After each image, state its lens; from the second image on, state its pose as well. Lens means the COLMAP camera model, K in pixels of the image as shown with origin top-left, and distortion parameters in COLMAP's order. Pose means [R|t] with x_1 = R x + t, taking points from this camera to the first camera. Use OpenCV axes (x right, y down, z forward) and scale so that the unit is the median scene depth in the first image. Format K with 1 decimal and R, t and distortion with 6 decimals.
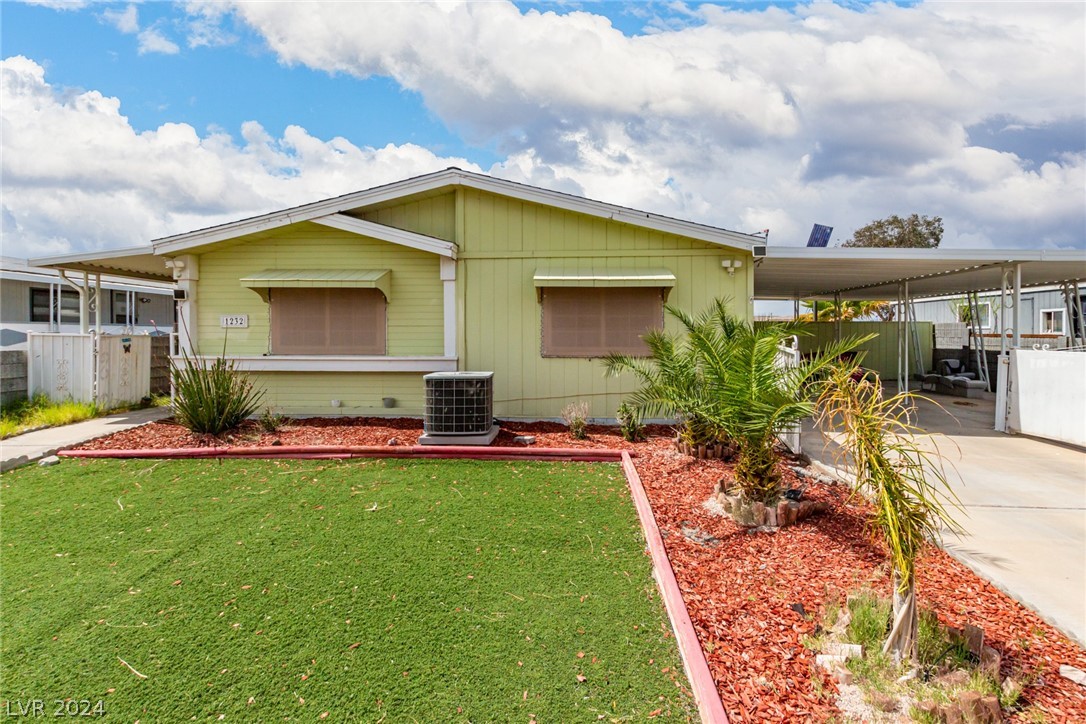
lens RADIAL K [[380.8, 0, 544.7], [0, 380.8, 345.2], [0, 0, 1]] dist [0.001633, 0.000035]
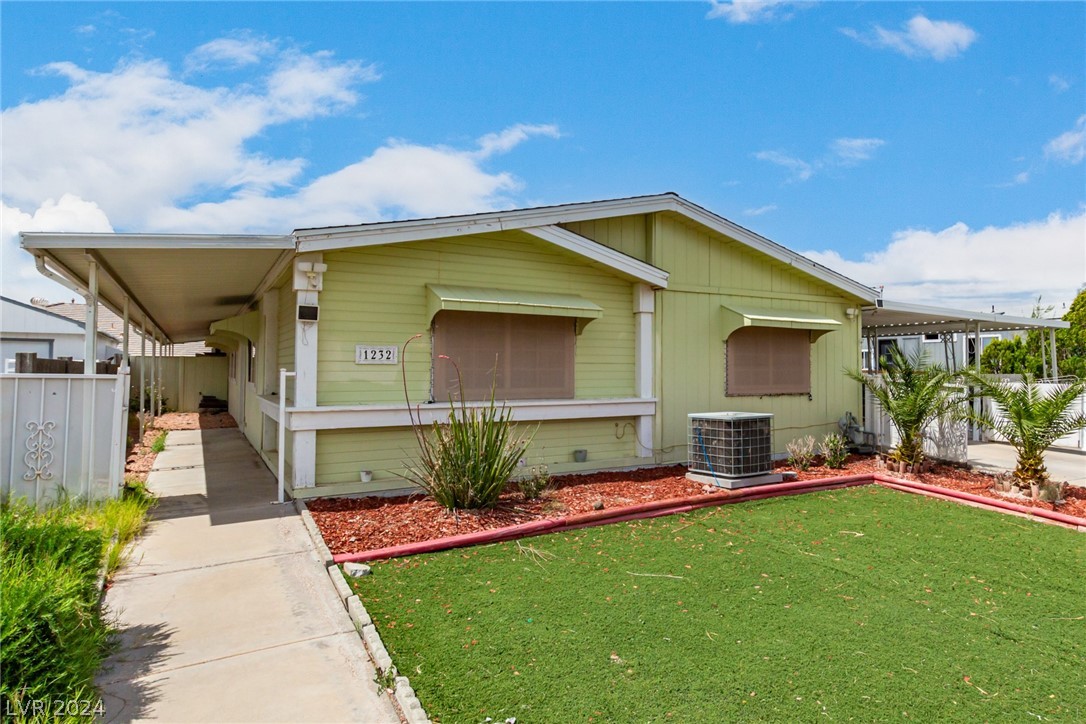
lens RADIAL K [[499.4, 0, 544.3], [0, 499.4, 372.9], [0, 0, 1]] dist [0.001632, -0.000463]
pose [[0.893758, -0.002597, 0.448542, -0.990410], [0.014687, 0.999616, -0.023479, -0.005179], [-0.448309, 0.027572, 0.893453, 0.062683]]
